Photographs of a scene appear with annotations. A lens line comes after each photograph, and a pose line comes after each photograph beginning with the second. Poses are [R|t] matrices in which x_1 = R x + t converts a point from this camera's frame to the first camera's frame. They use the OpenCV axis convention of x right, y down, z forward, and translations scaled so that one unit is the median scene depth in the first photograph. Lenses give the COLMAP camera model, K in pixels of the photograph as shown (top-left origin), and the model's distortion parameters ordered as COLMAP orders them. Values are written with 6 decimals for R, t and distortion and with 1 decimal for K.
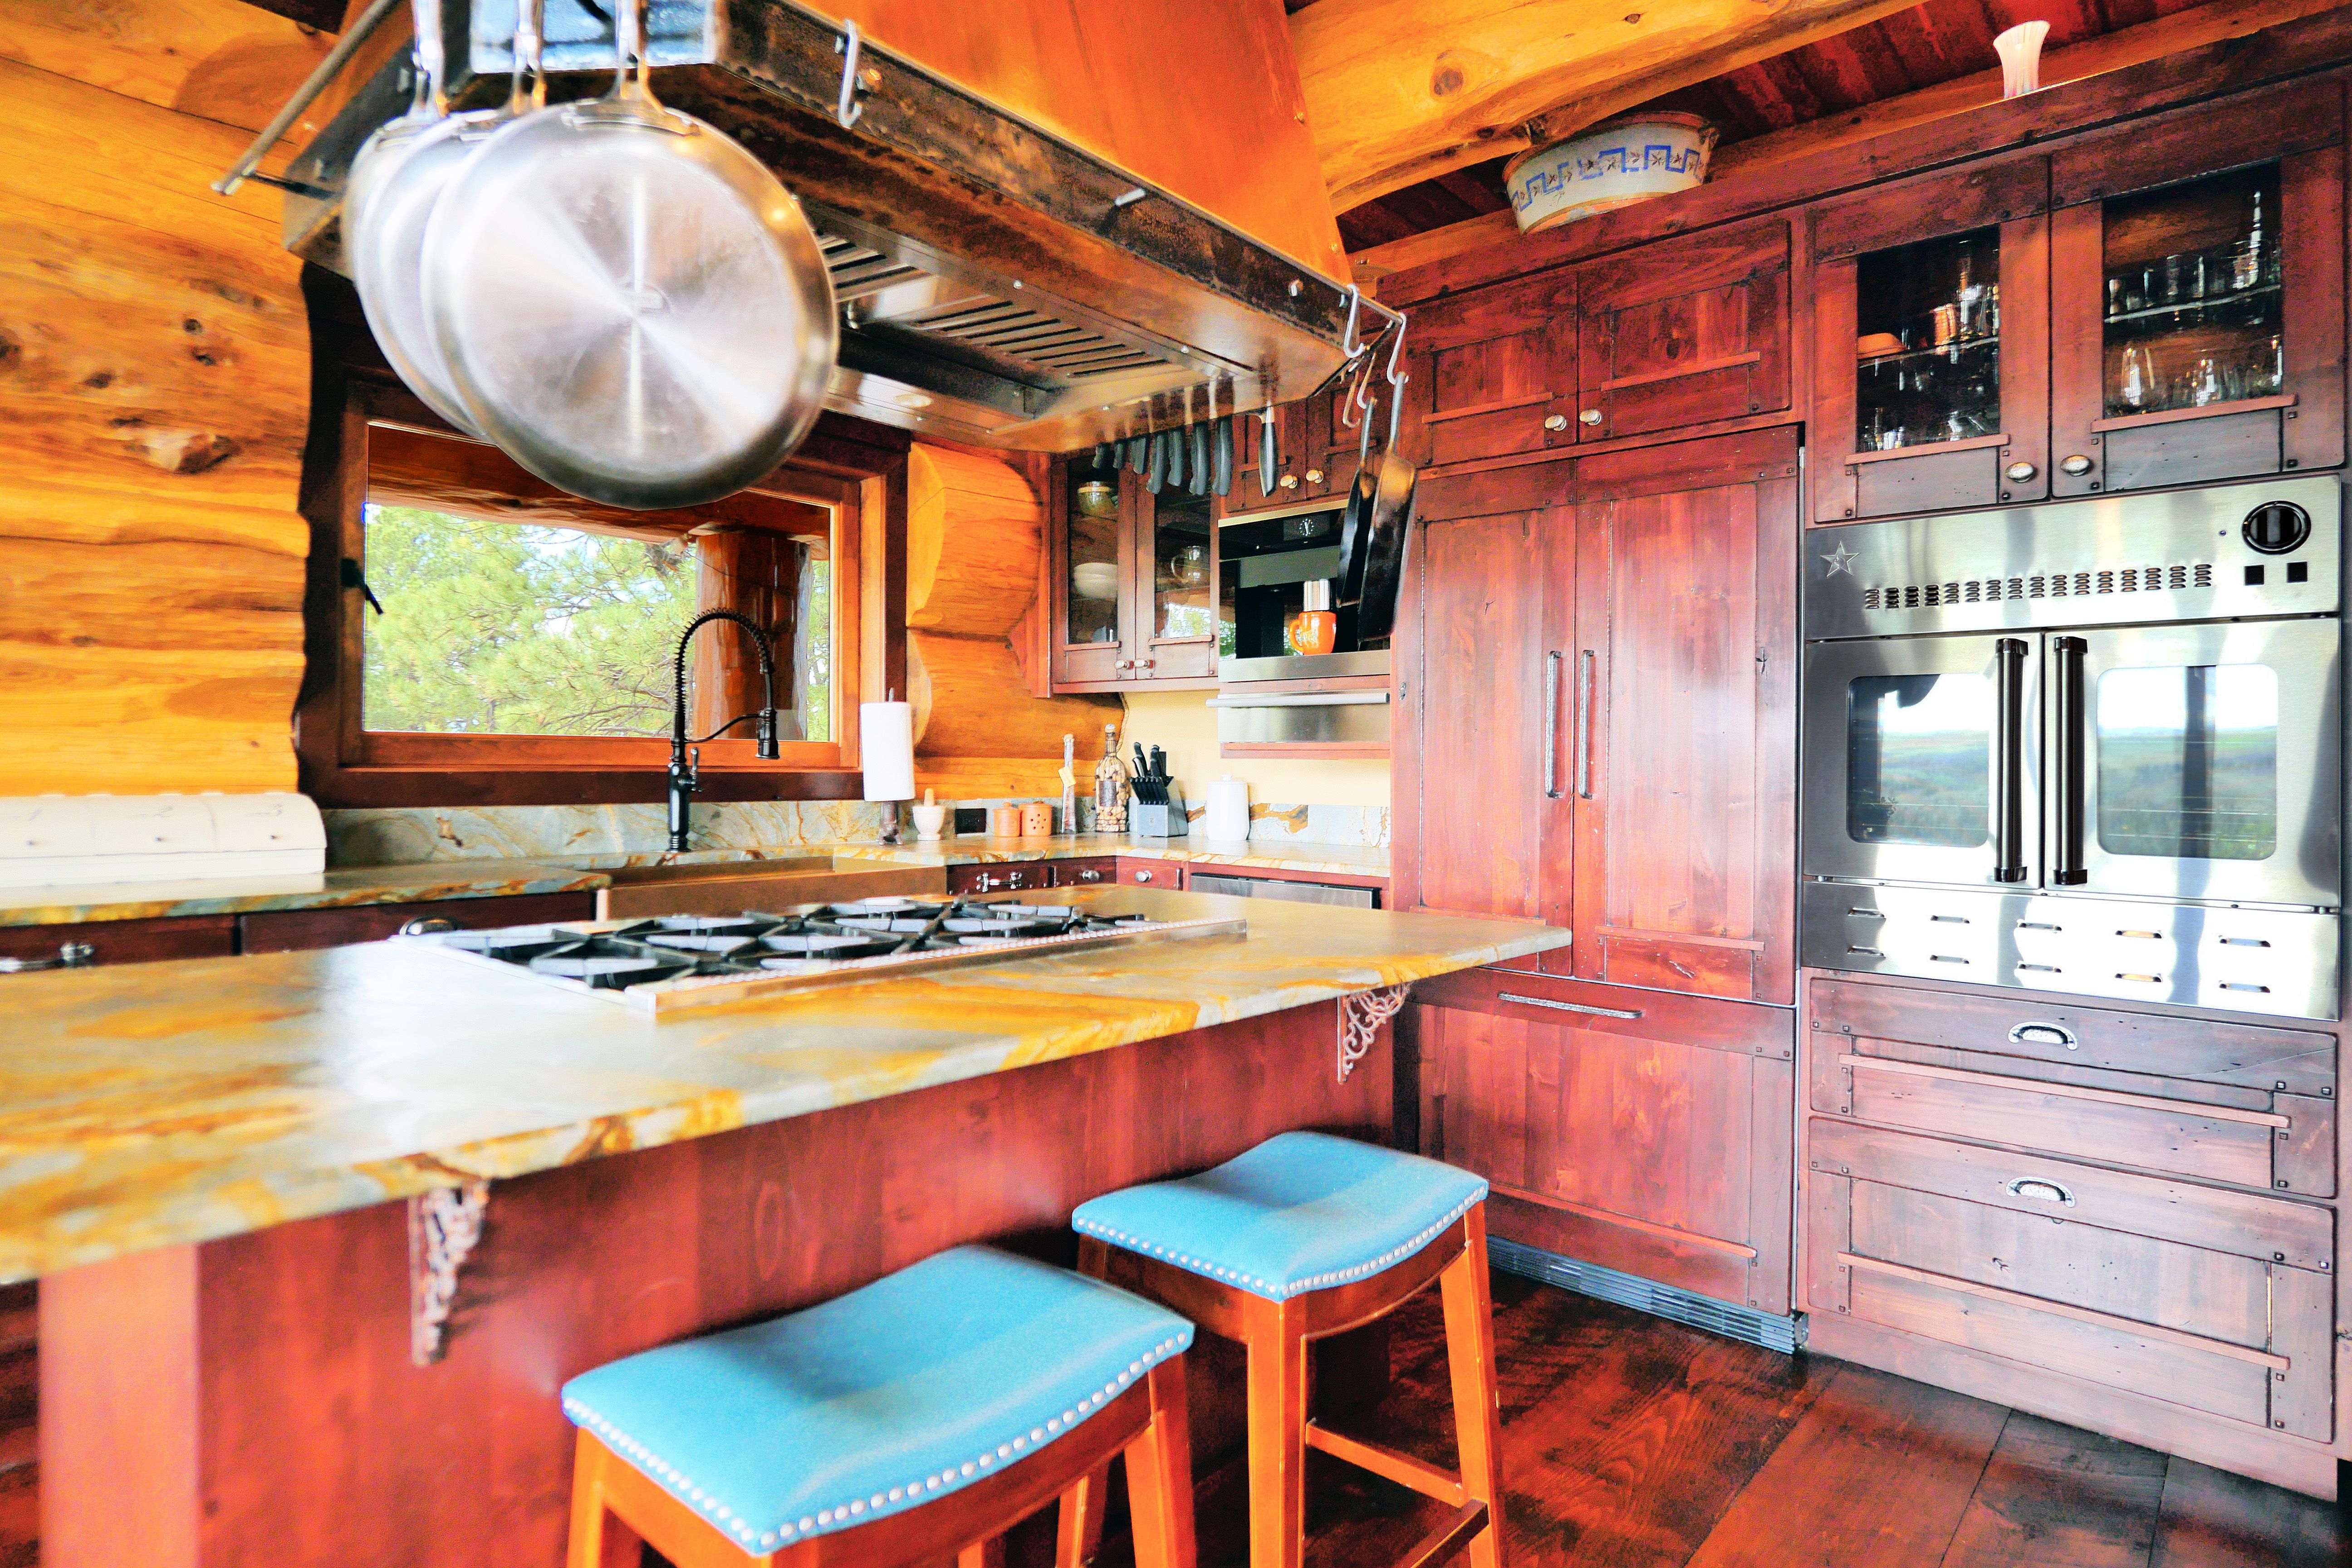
lens RADIAL K [[1263.8, 0, 1186.2], [0, 1263.8, 768.7], [0, 0, 1]] dist [-0.001146, 0.001156]
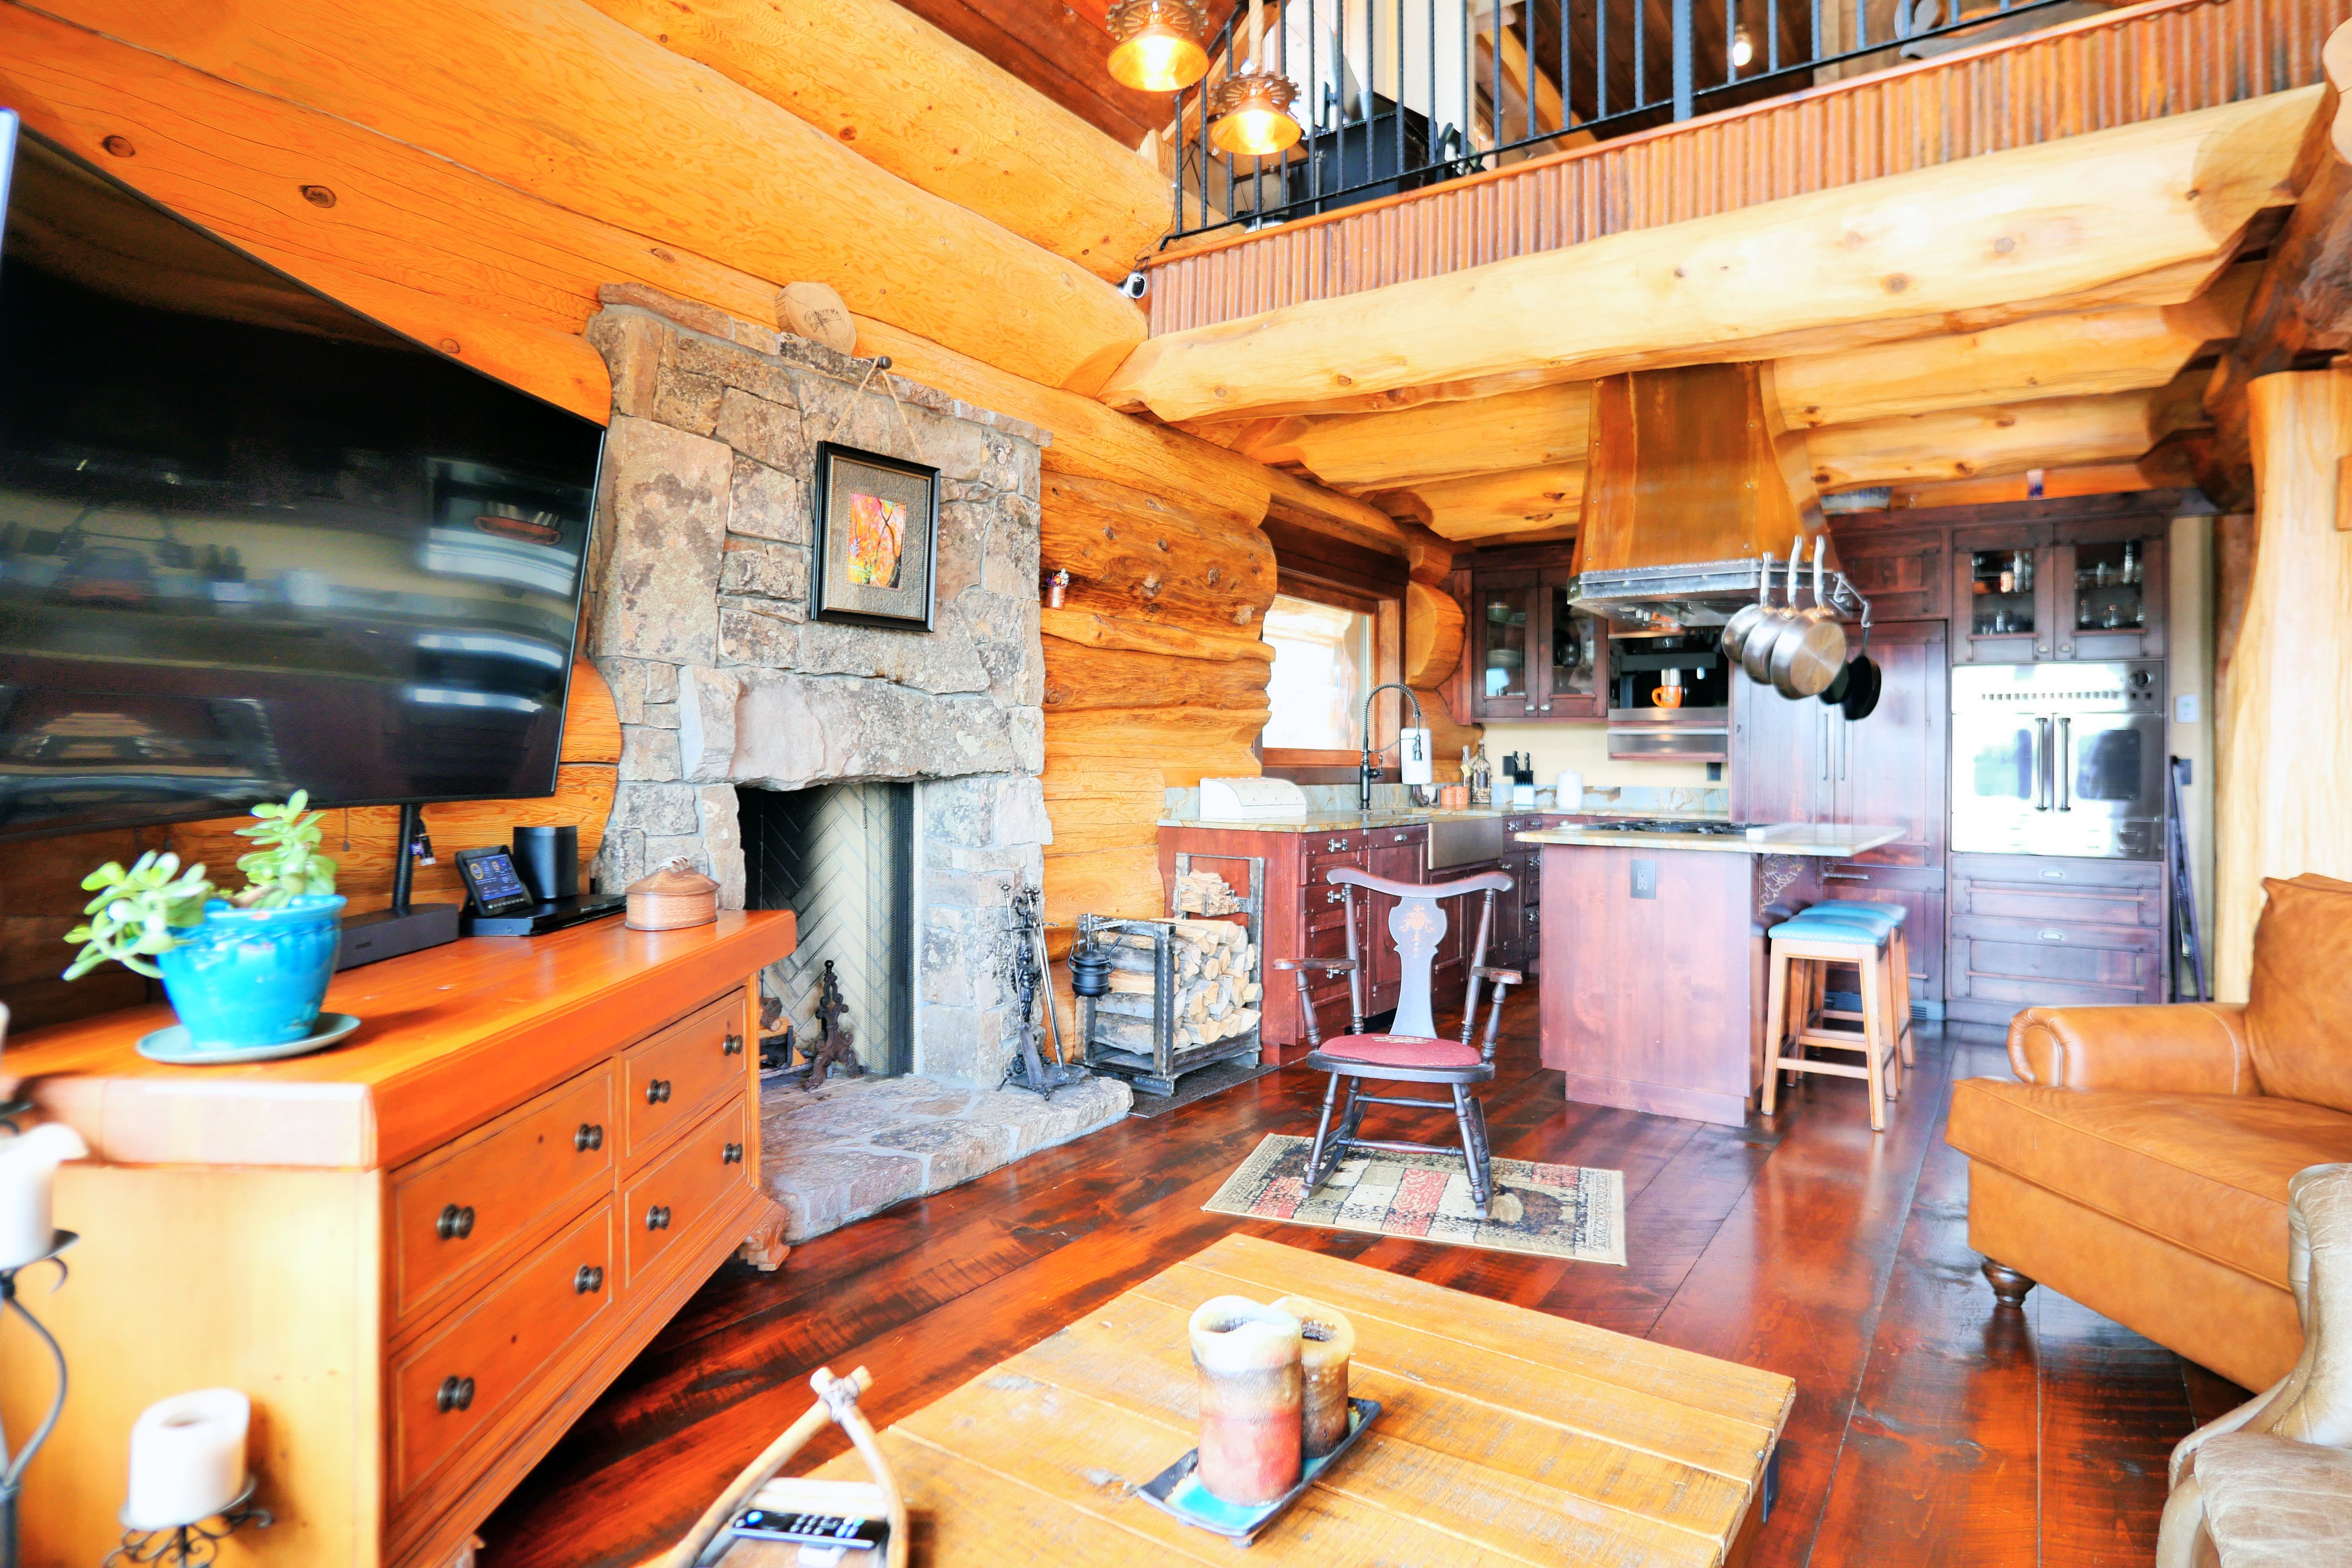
lens RADIAL K [[1263.8, 0, 1187.6], [0, 1263.8, 750.3], [0, 0, 1]] dist [-0.001146, 0.001156]
pose [[0.989432, 0.002579, 0.144978, -1.137413], [-0.001014, 0.999940, -0.010865, -0.003737], [-0.144997, 0.010603, 0.989375, -1.013813]]
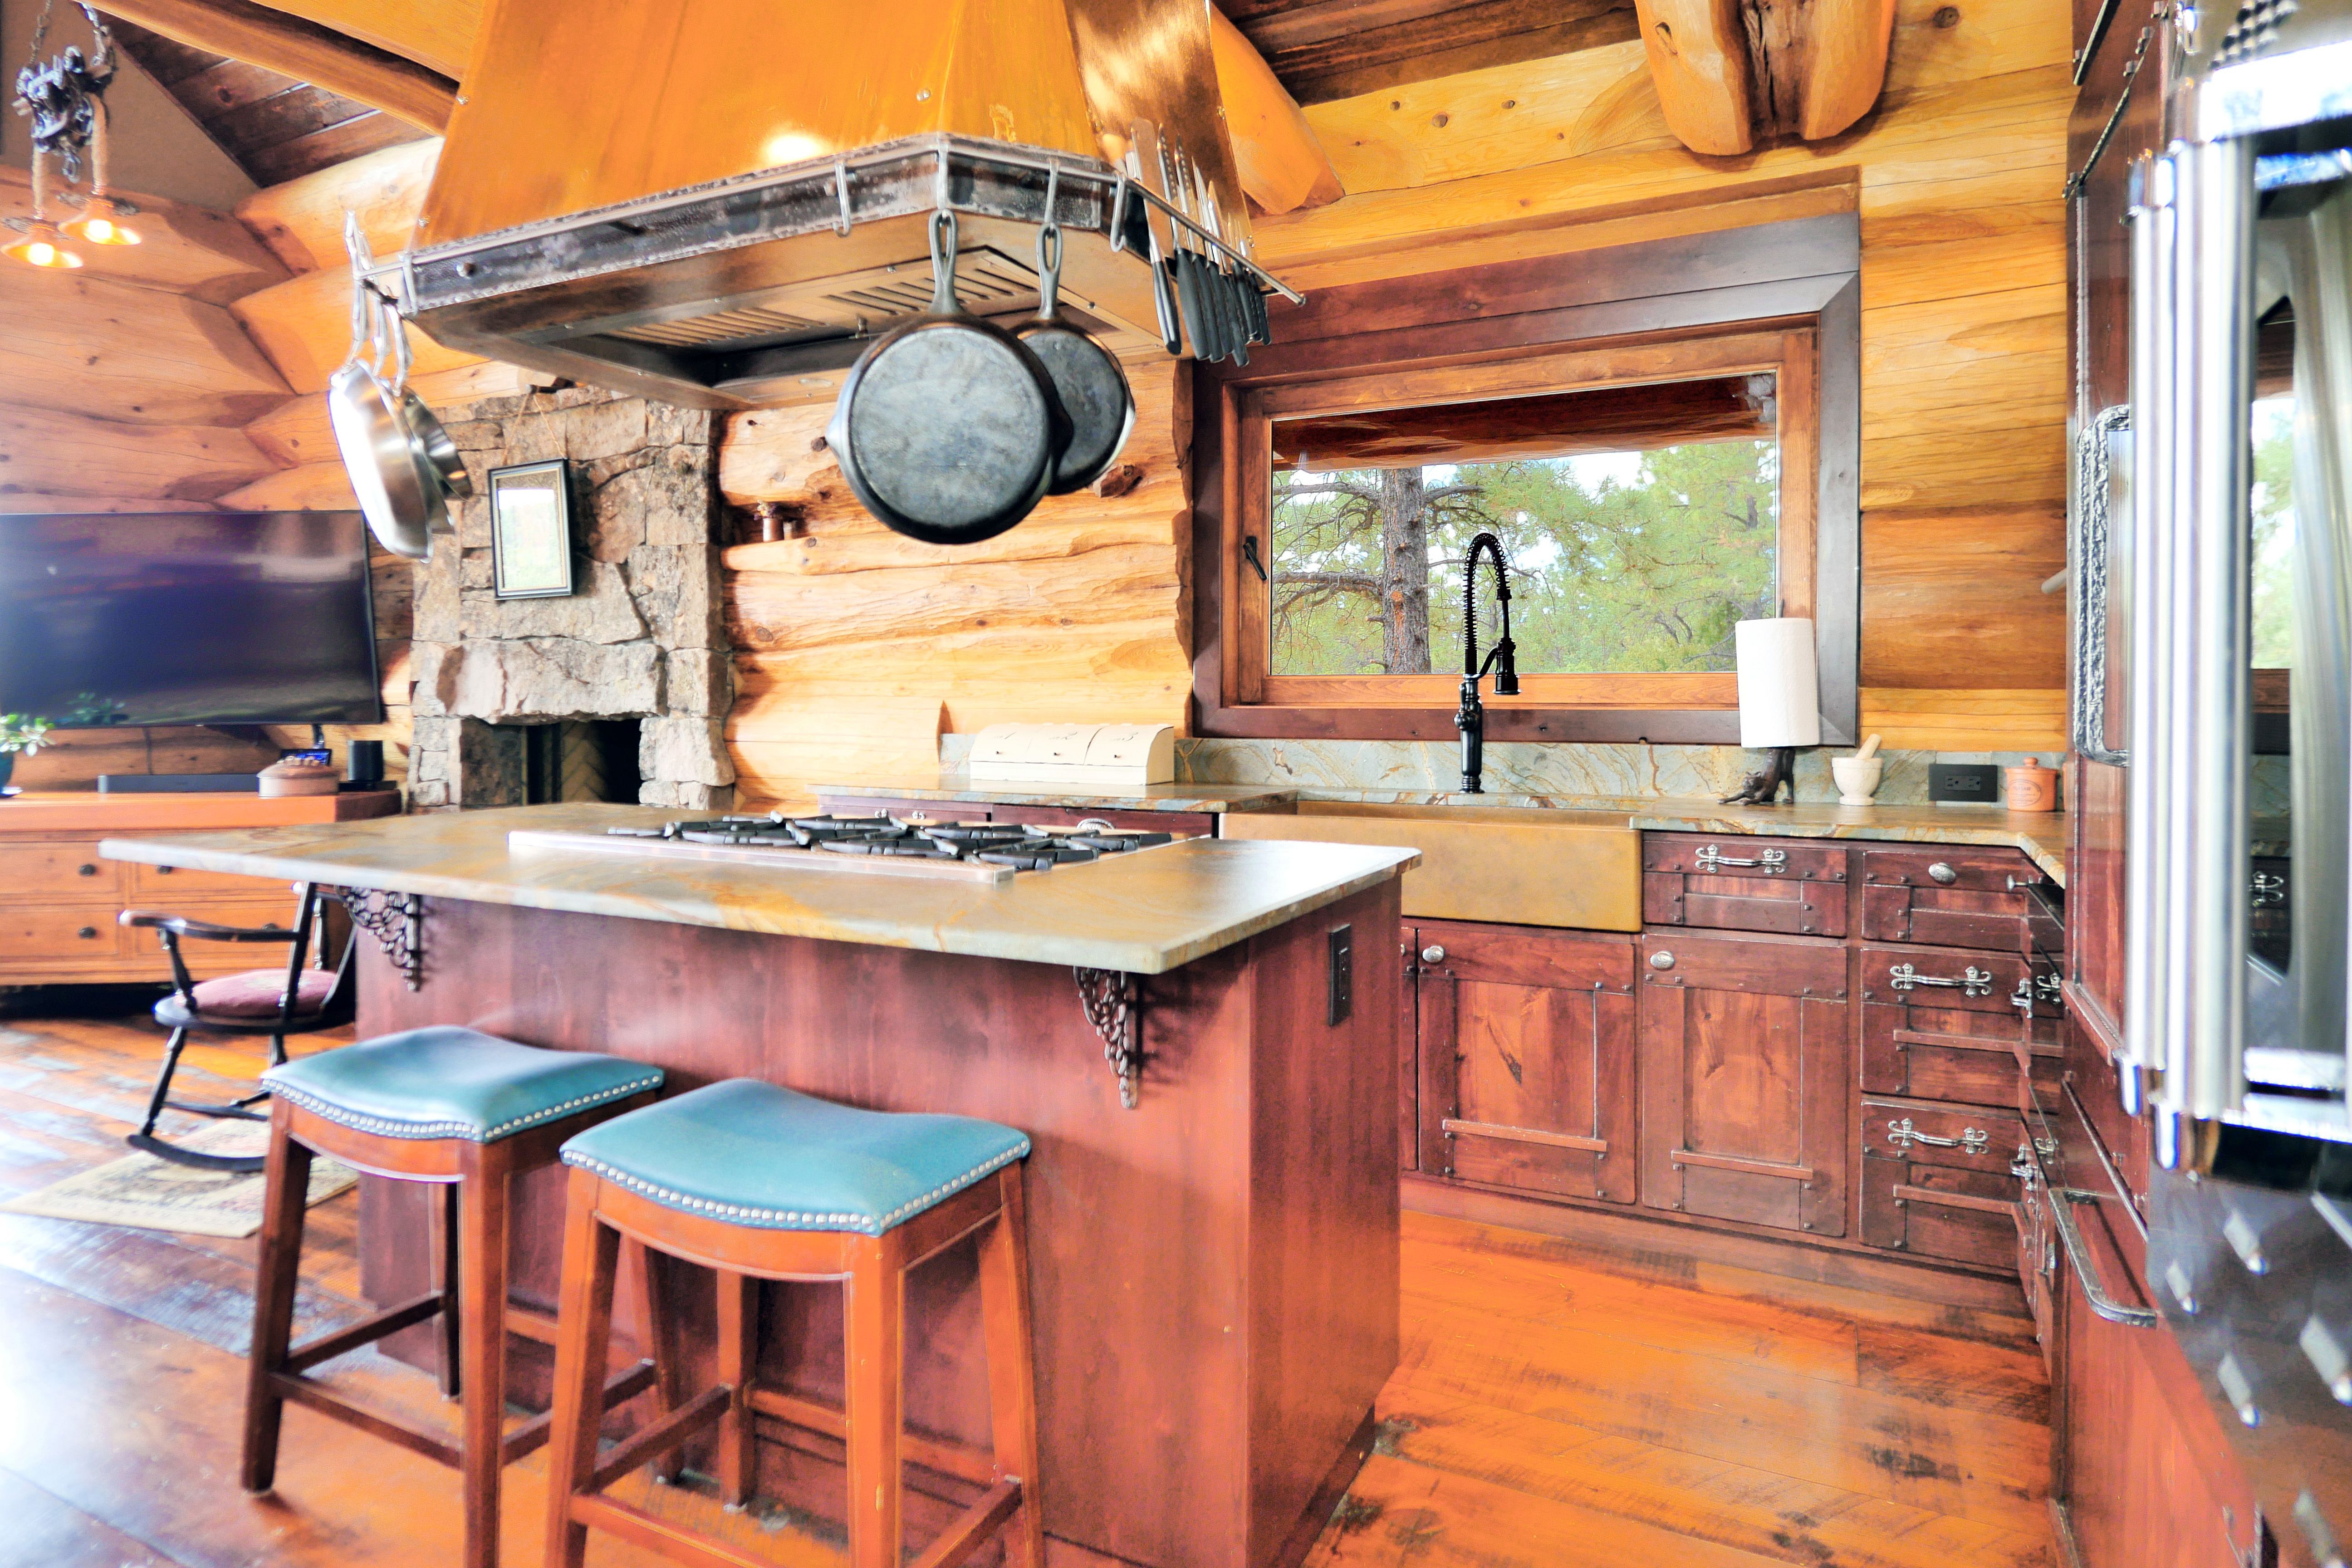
lens RADIAL K [[1401.2, 0, 1057.6], [0, 1401.2, 724.2], [0, 0, 1]] dist [0.004176, -0.001557]
pose [[0.234688, 0.009575, -0.972024, 0.559520], [0.000046, 0.999951, 0.009861, 0.003122], [0.972071, -0.002359, 0.234676, 0.444833]]
